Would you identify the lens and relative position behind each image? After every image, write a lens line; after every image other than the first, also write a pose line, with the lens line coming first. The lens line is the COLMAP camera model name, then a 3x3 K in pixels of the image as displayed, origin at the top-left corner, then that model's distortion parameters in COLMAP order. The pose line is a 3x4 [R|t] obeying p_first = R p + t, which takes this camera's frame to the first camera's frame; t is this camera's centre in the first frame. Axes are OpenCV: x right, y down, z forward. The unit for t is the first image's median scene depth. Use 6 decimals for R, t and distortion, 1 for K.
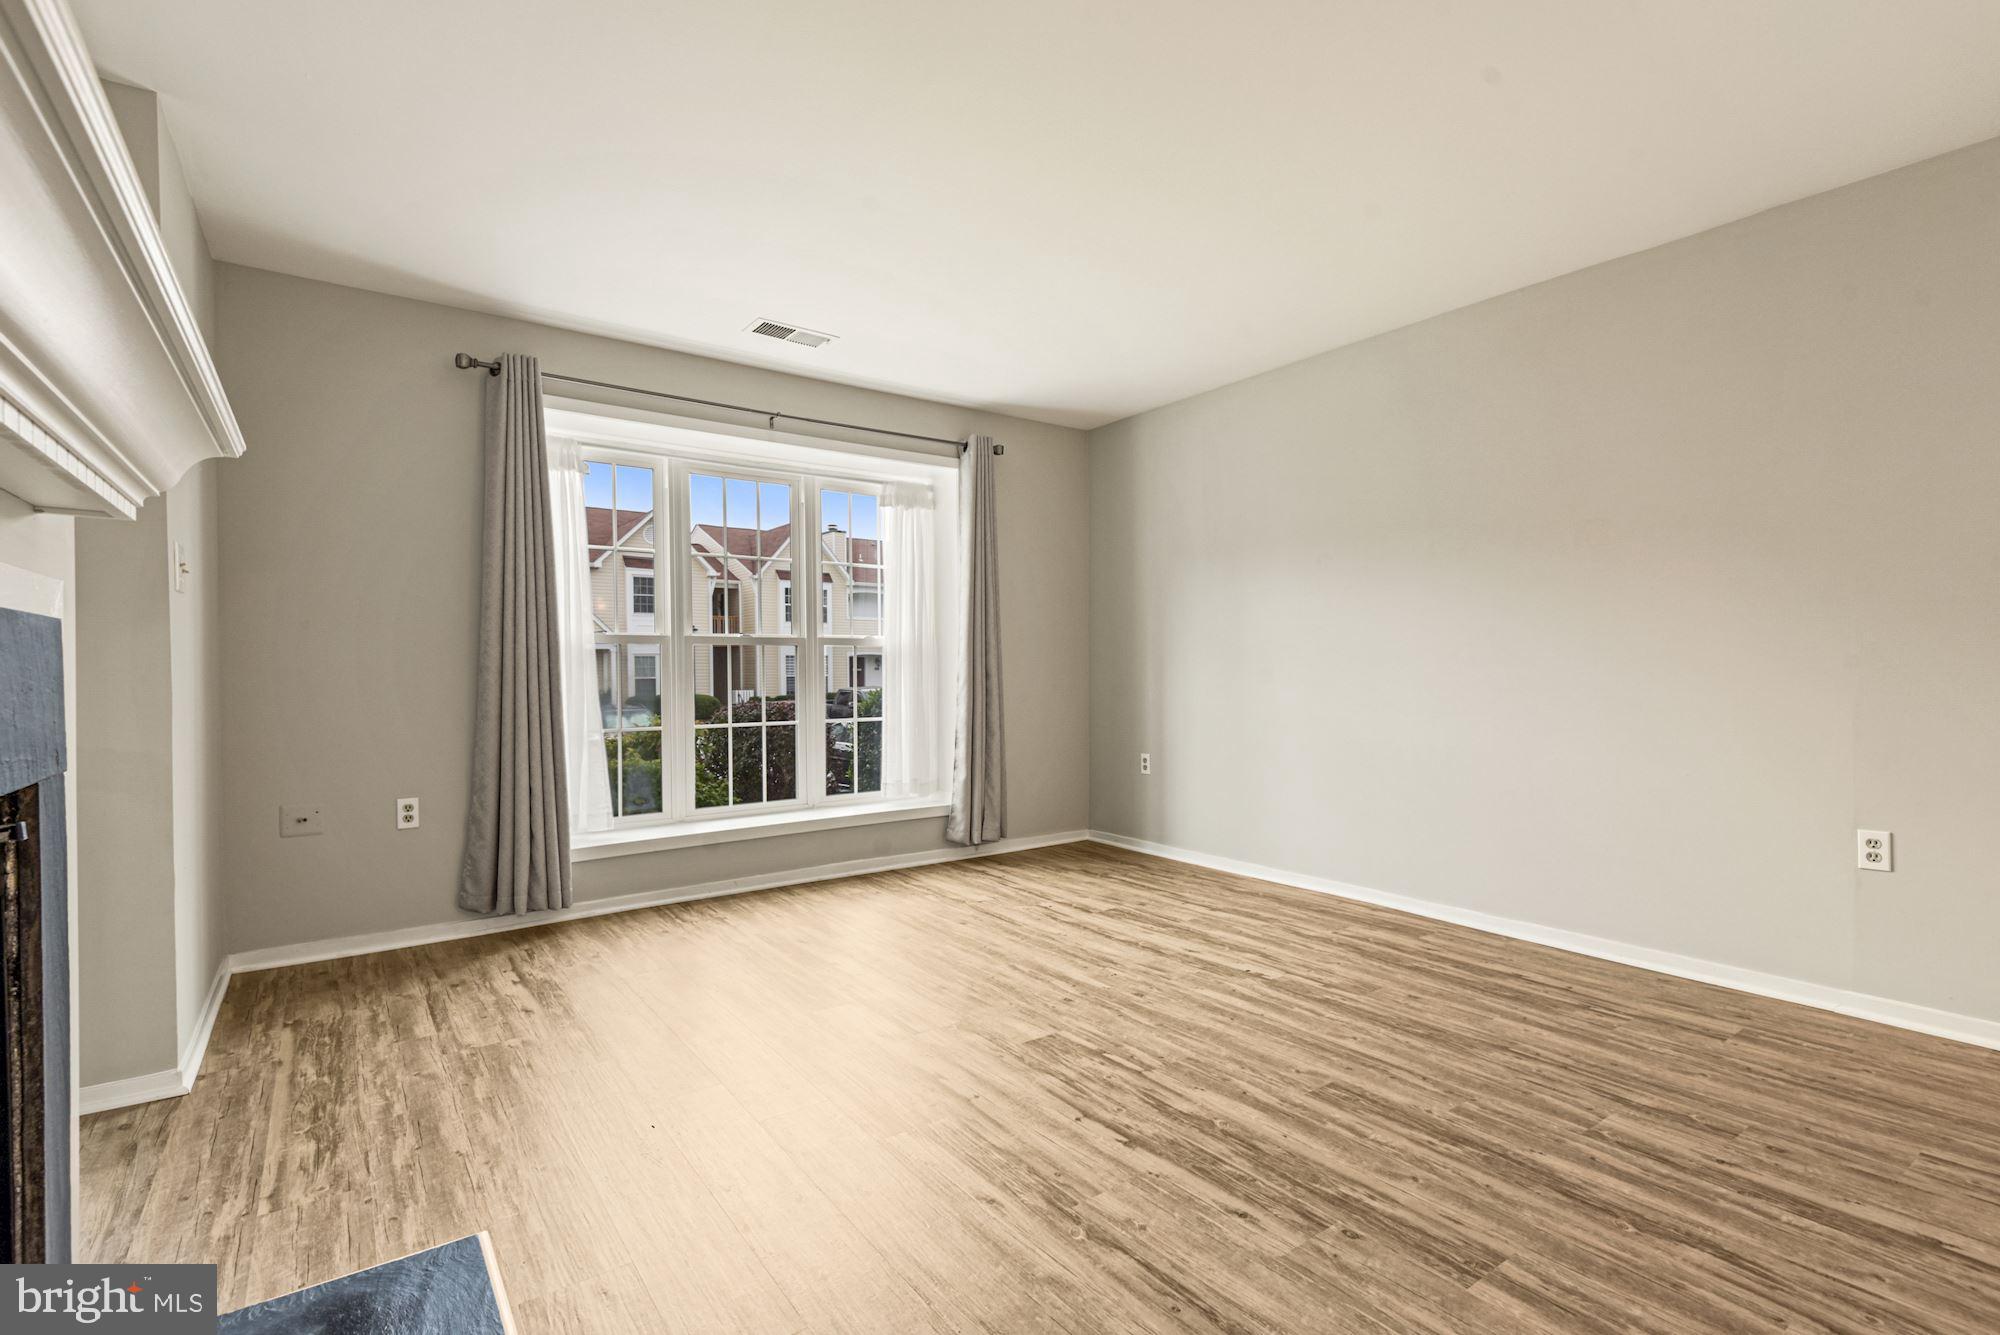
lens RADIAL K [[918.6, 0, 989.1], [0, 918.6, 675.0], [0, 0, 1]] dist [0.024060, -0.012098]
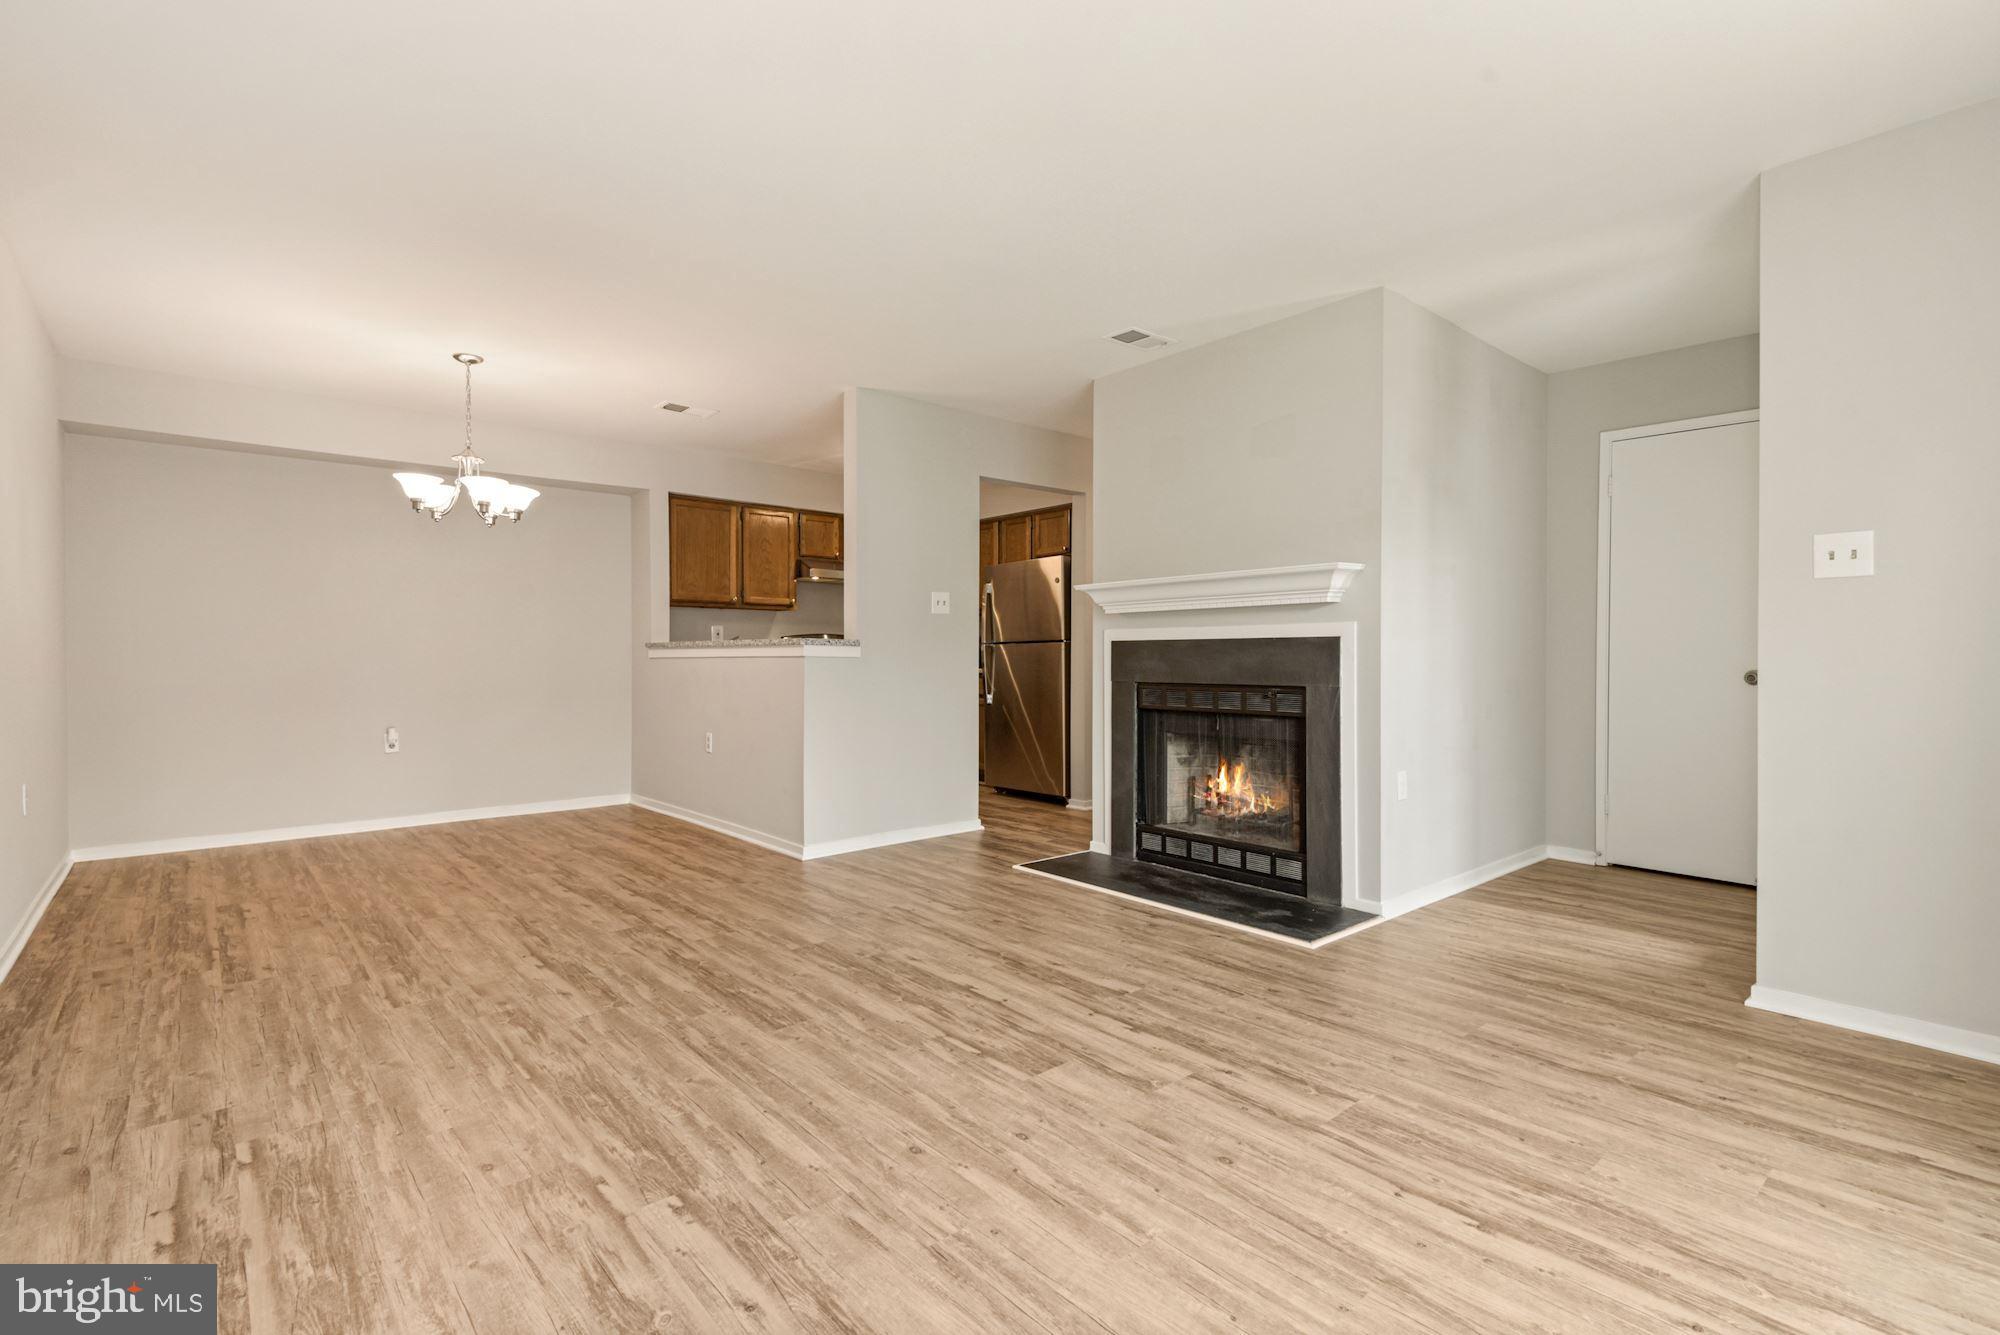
lens RADIAL K [[918.6, 0, 993.7], [0, 918.6, 662.6], [0, 0, 1]] dist [0.024060, -0.012098]
pose [[-0.995992, 0.005518, -0.089277, 0.159514], [0.003747, 0.999793, 0.019993, -0.013360], [0.089369, 0.019579, -0.995806, 1.608540]]
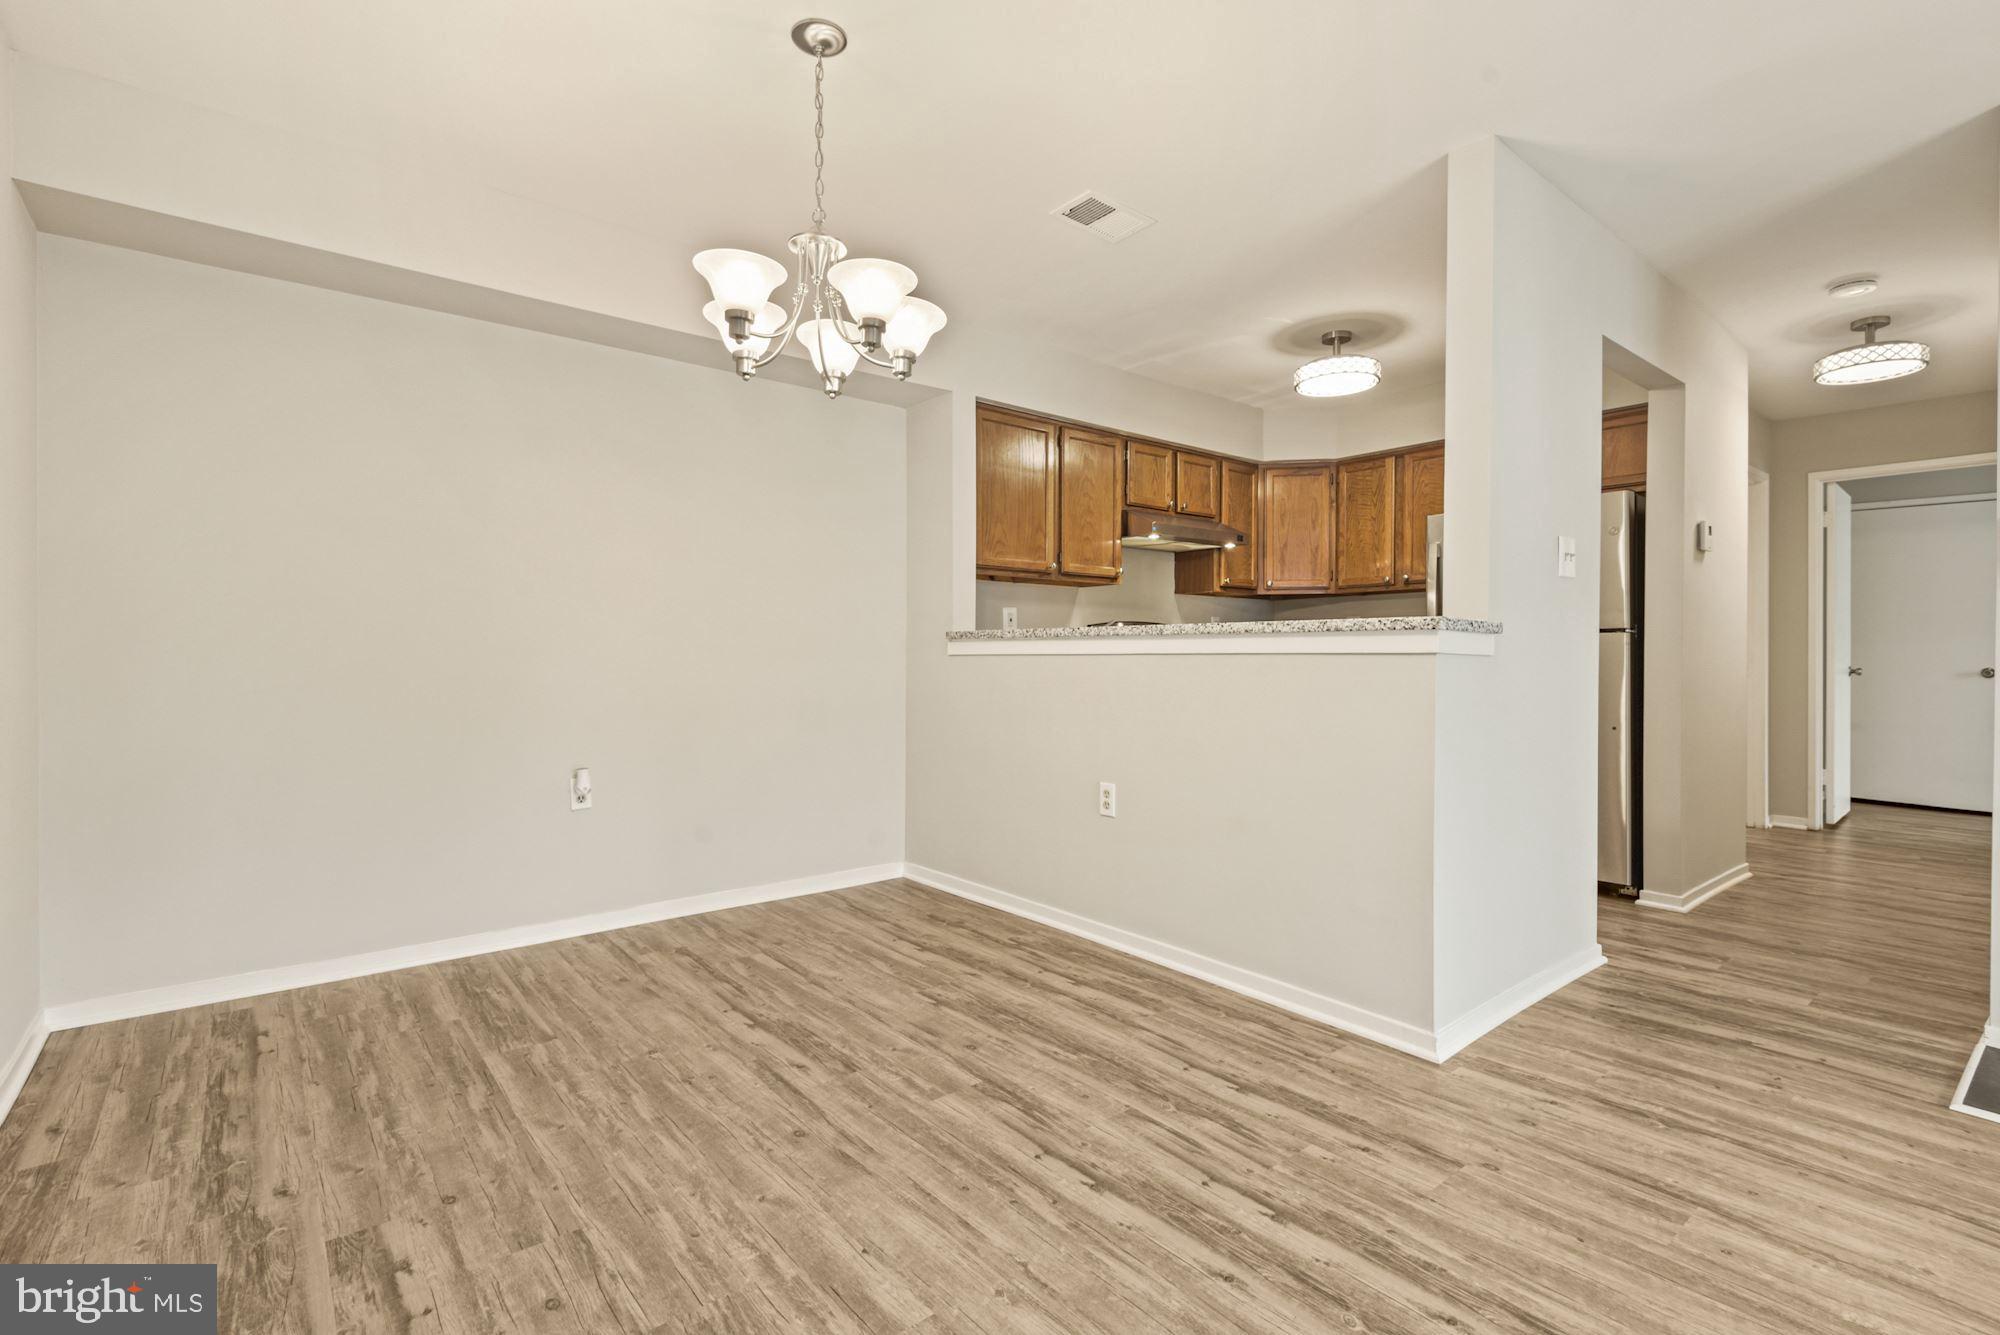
lens RADIAL K [[918.6, 0, 985.6], [0, 918.6, 659.4], [0, 0, 1]] dist [0.024060, -0.012098]
pose [[-0.998834, 0.000096, -0.048274, 0.754810], [-0.000810, 0.999824, 0.018745, -0.003589], [0.048268, 0.018763, -0.998658, 0.799618]]
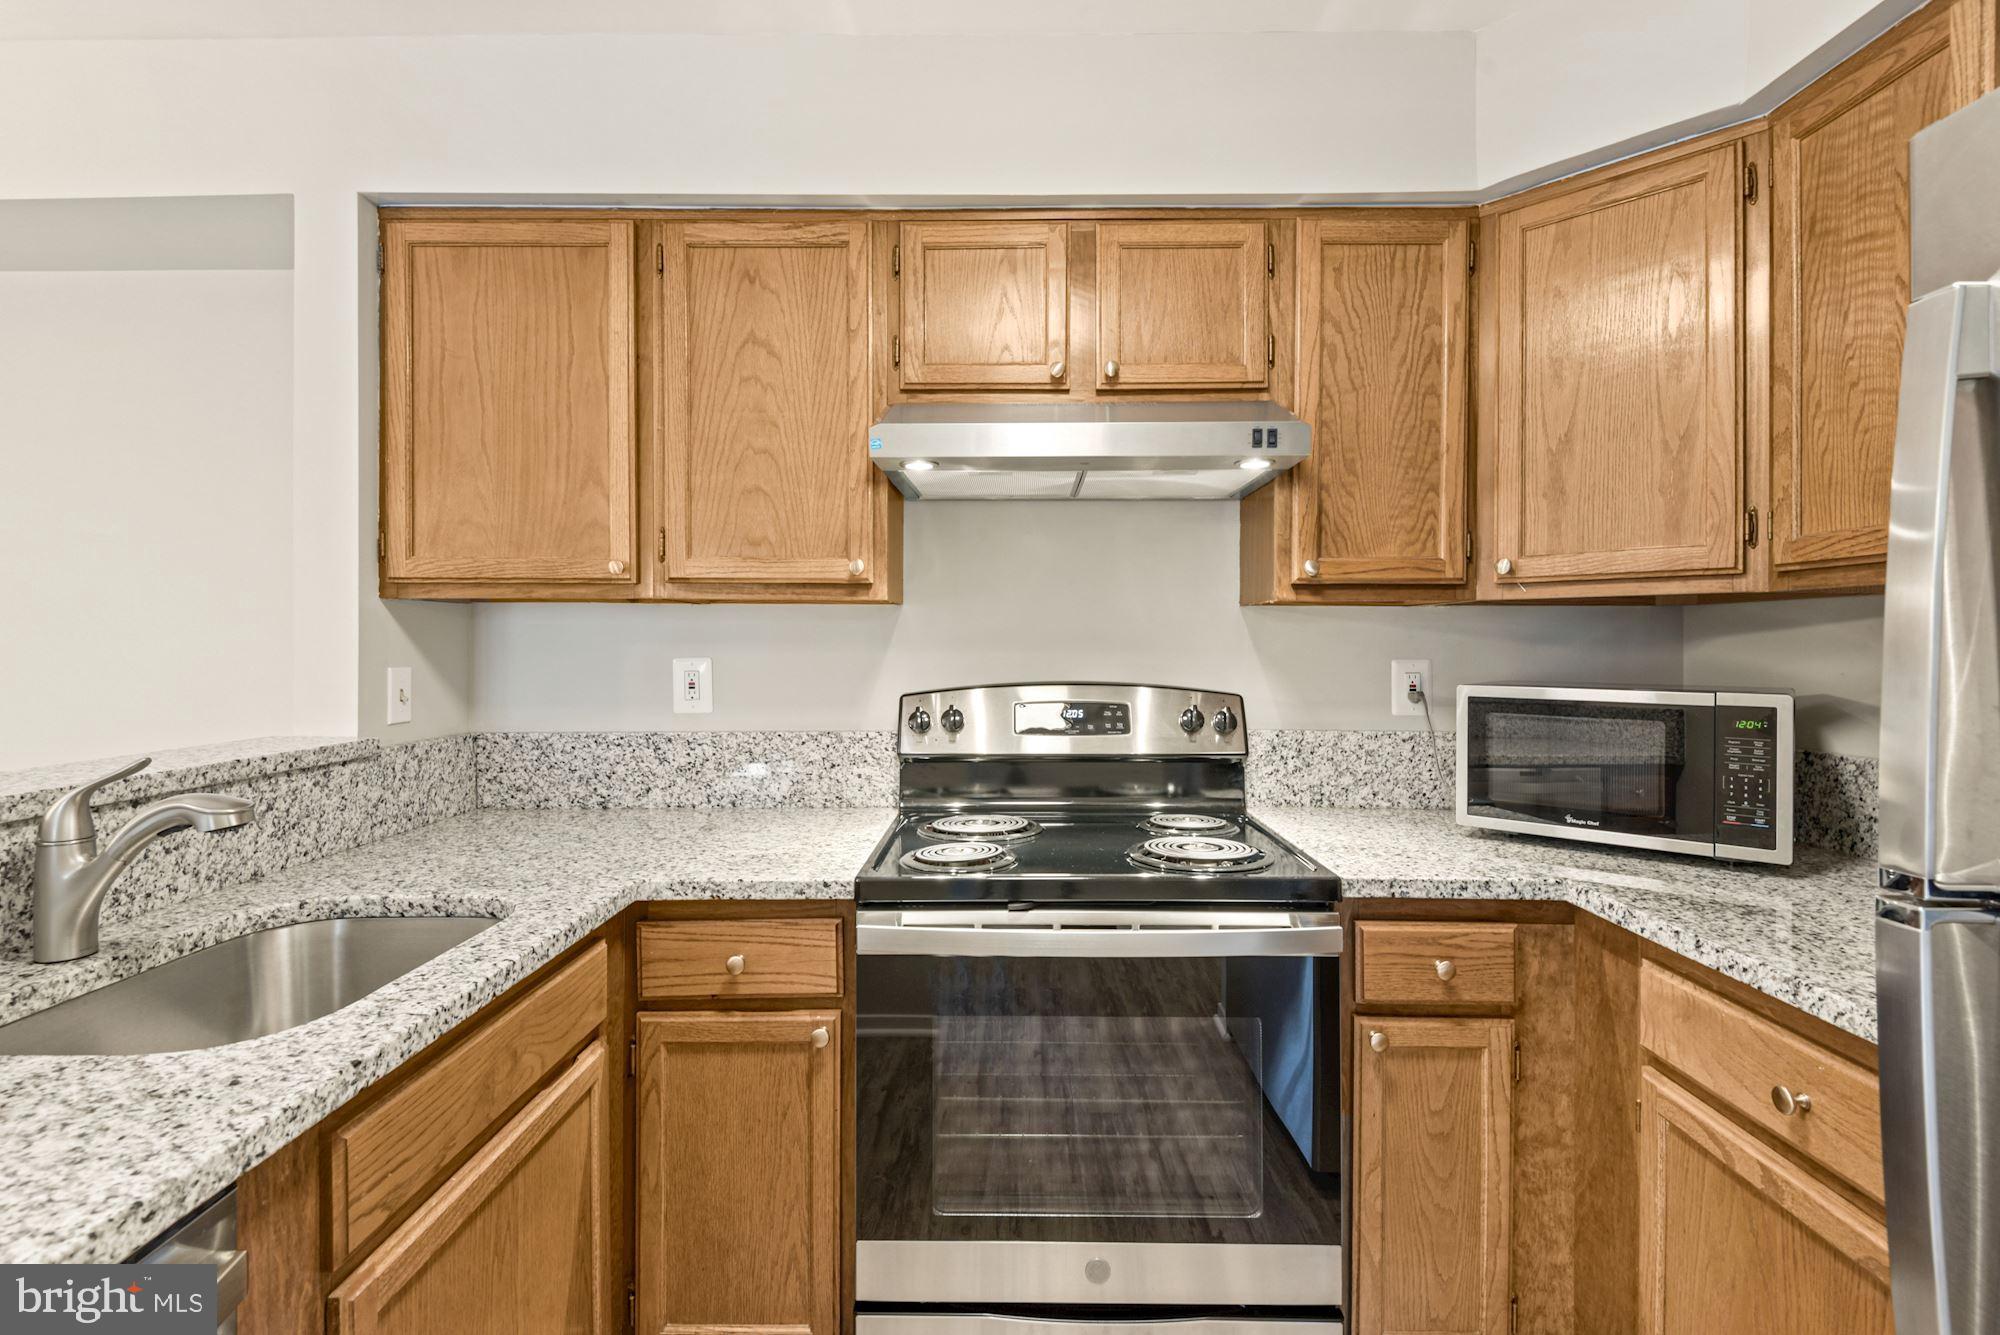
lens RADIAL K [[918.6, 0, 1010.8], [0, 918.6, 639.2], [0, 0, 1]] dist [0.024060, -0.012098]
pose [[-0.813218, 0.000878, 0.581958, 0.029505], [0.012316, 0.999801, 0.015701, -0.084673], [-0.581829, 0.019936, -0.813067, -0.309327]]
